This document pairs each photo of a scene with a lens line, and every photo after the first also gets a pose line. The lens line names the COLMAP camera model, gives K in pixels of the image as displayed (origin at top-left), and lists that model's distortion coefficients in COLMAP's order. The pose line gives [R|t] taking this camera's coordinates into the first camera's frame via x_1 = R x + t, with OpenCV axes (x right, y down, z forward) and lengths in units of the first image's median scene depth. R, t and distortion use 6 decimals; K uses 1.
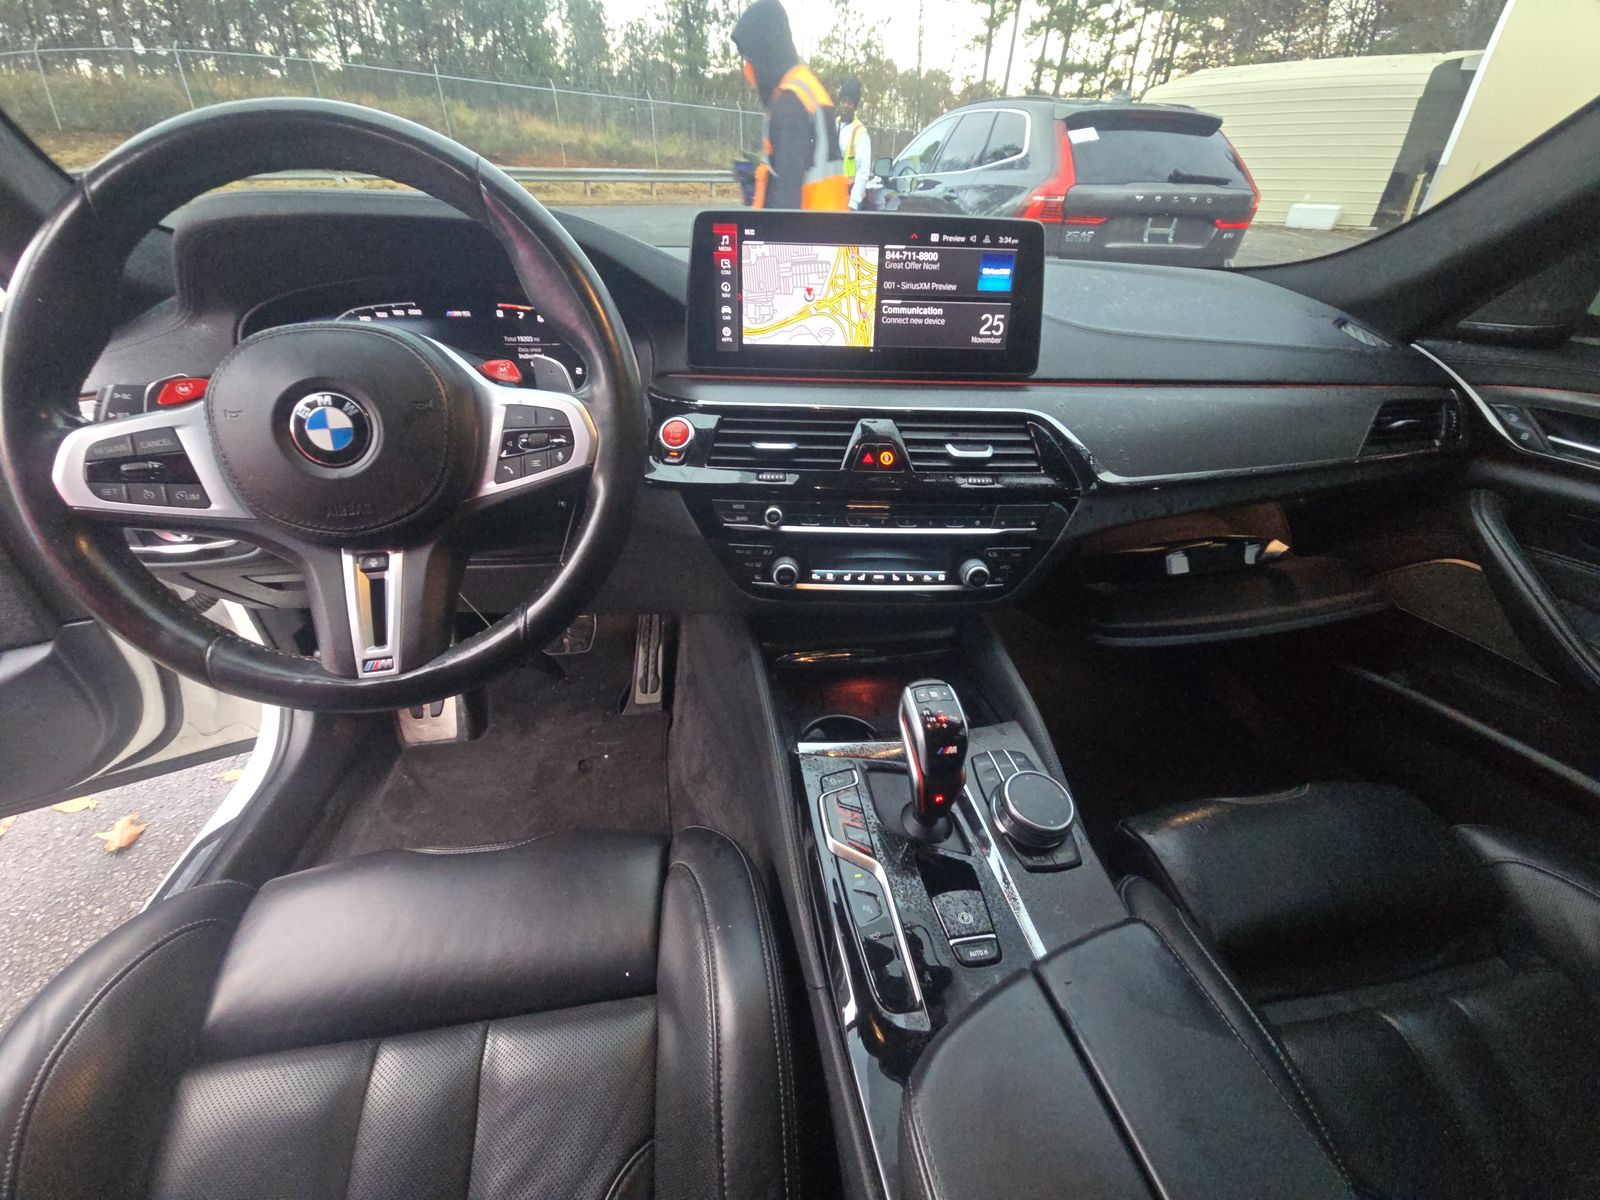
lens RADIAL K [[628.1, 0, 800.0], [0, 628.1, 600.0], [0, 0, 1]] dist [-0.001680, -0.000410]
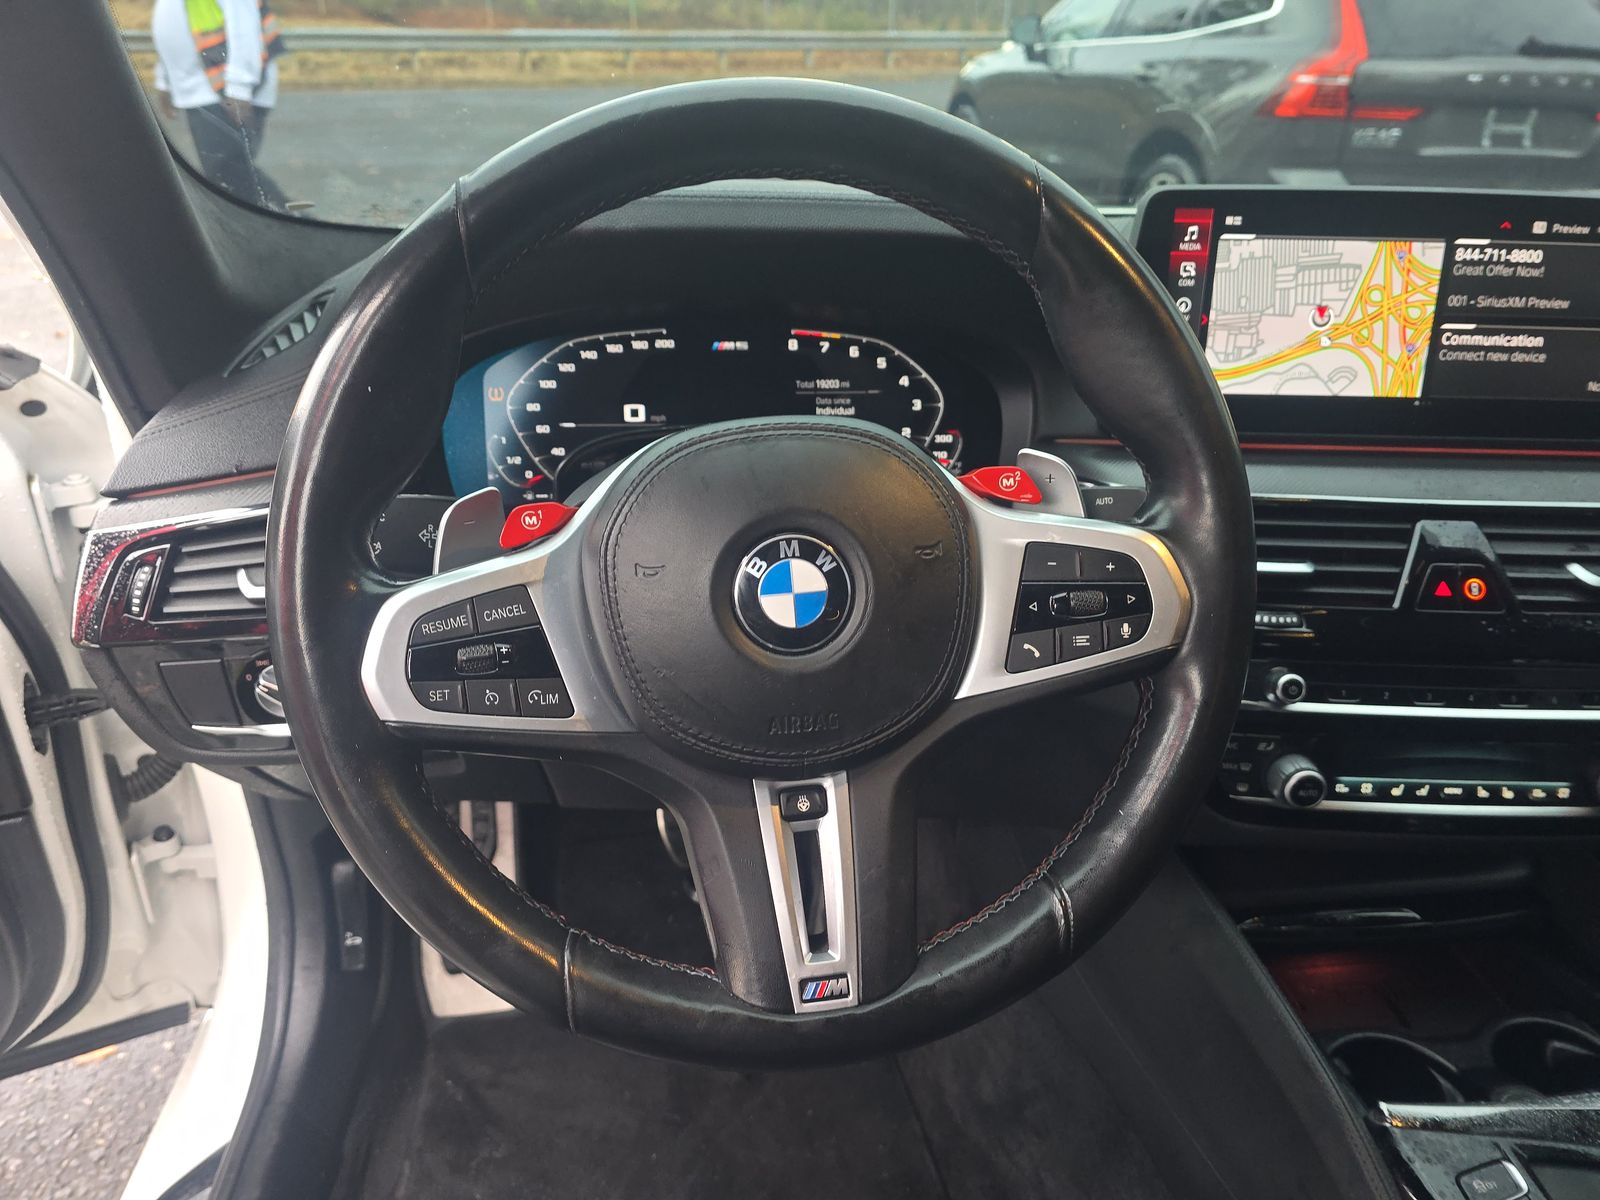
lens RADIAL K [[1051.8, 0, 800.0], [0, 1051.8, 600.0], [0, 0, 1]] dist [0.051109, -0.061701]
pose [[0.999025, 0.010931, -0.042771, -0.438056], [-0.015409, 0.994267, -0.105805, -0.099667], [0.041370, 0.106361, 0.993467, -0.004939]]
